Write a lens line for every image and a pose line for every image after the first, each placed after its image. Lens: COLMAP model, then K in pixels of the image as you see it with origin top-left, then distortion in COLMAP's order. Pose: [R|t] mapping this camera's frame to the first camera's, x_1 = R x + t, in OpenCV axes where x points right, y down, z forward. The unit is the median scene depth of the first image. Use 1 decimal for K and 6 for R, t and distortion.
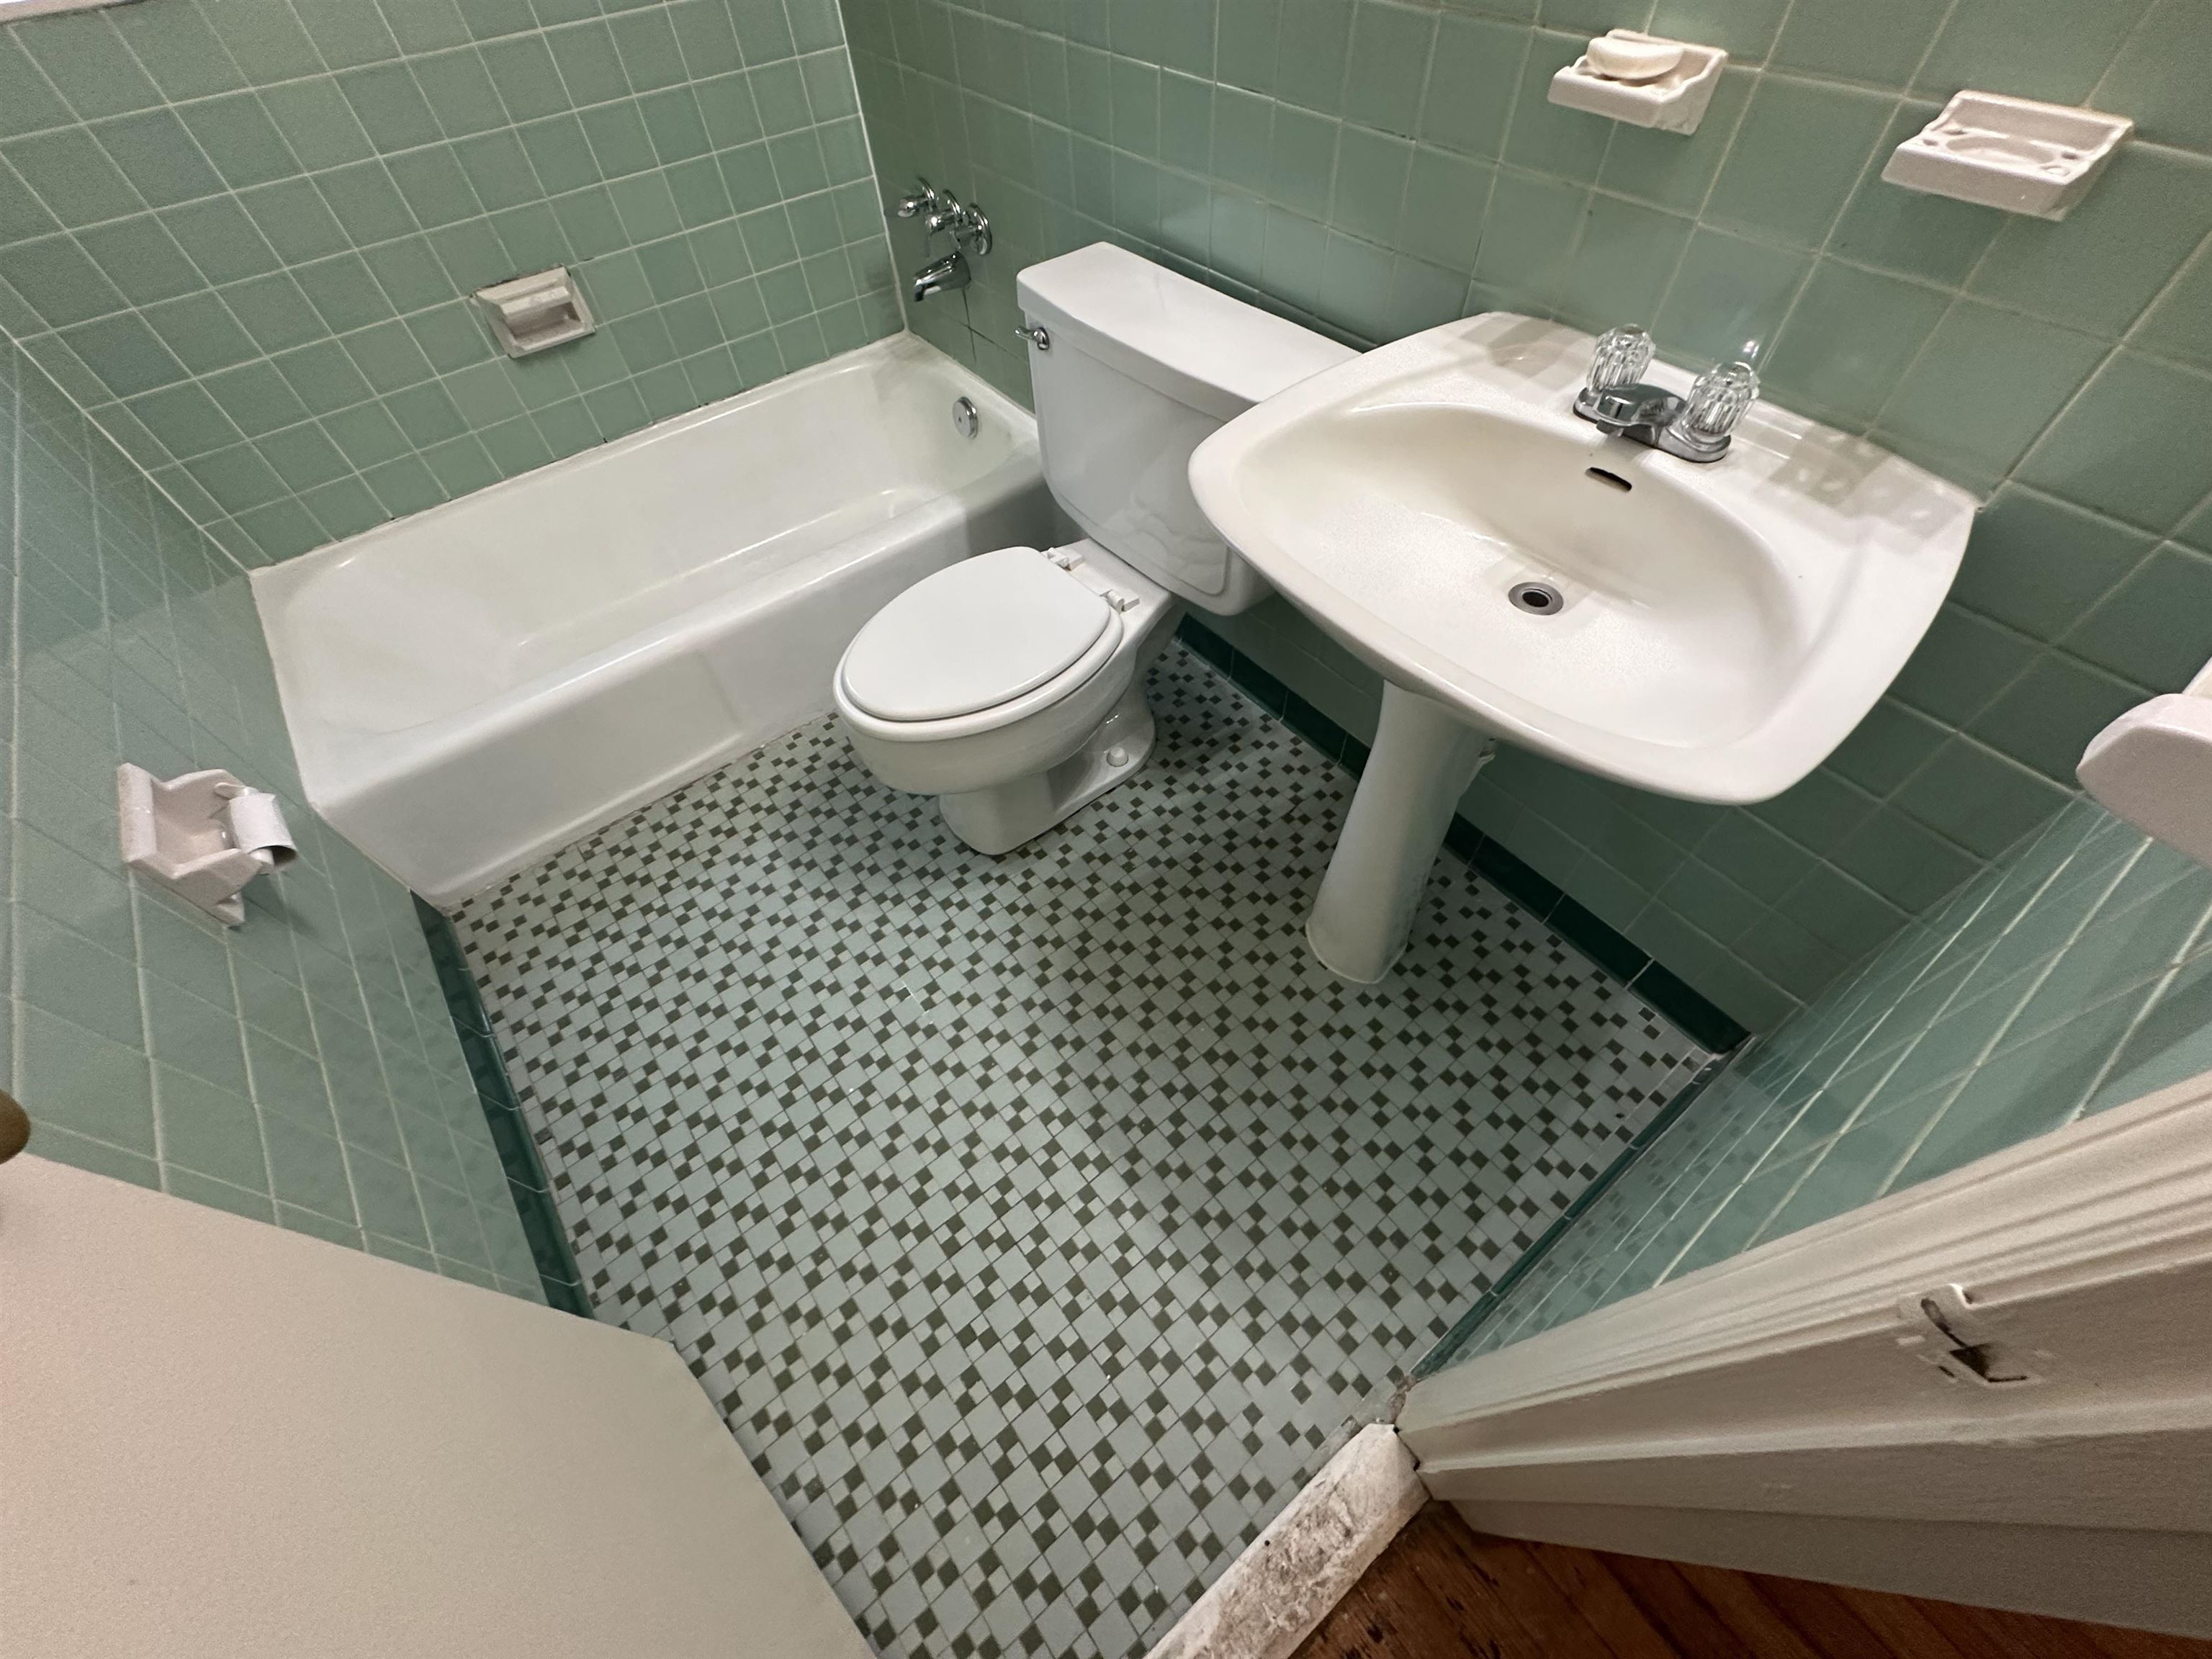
lens RADIAL K [[884.0, 0, 1104.9], [0, 884.0, 829.9], [0, 0, 1]] dist [-0.002128, 0.000735]
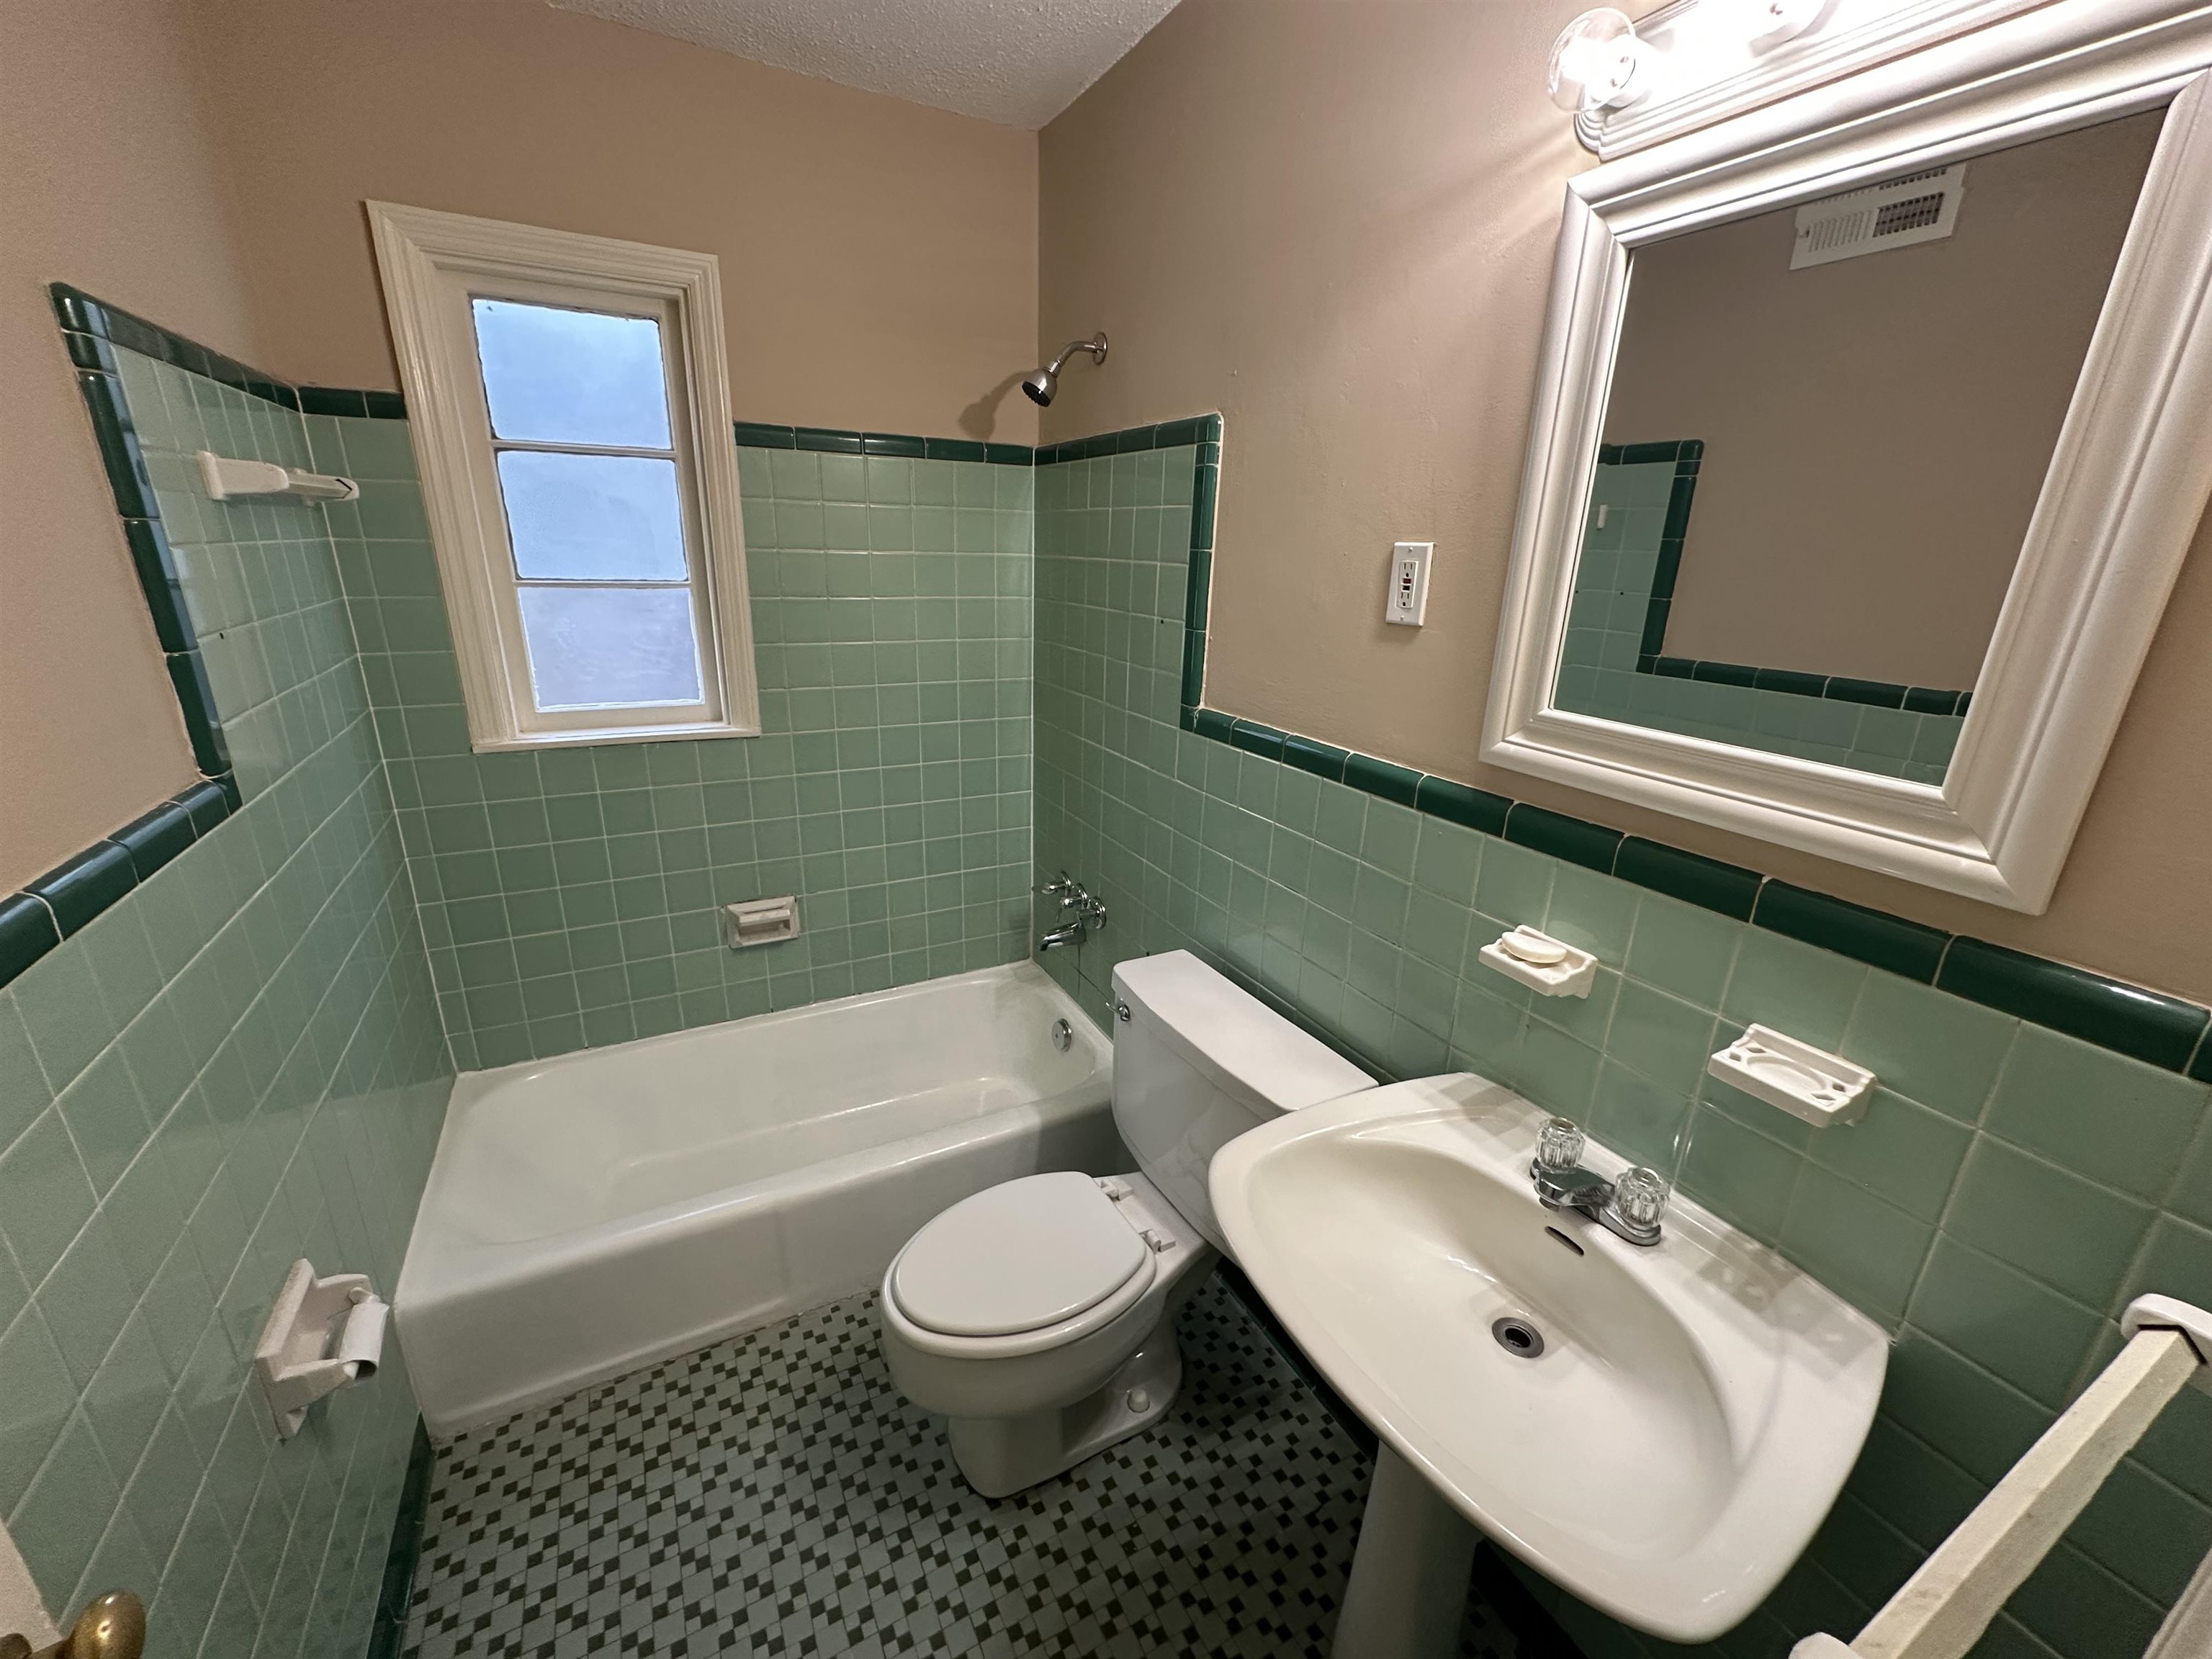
lens RADIAL K [[884.0, 0, 1104.9], [0, 884.0, 829.9], [0, 0, 1]] dist [-0.002128, 0.000735]
pose [[0.983317, 0.121973, -0.134947, 0.035597], [-0.177394, 0.807133, -0.563087, -0.039275], [0.040239, 0.577632, 0.815305, -0.172606]]
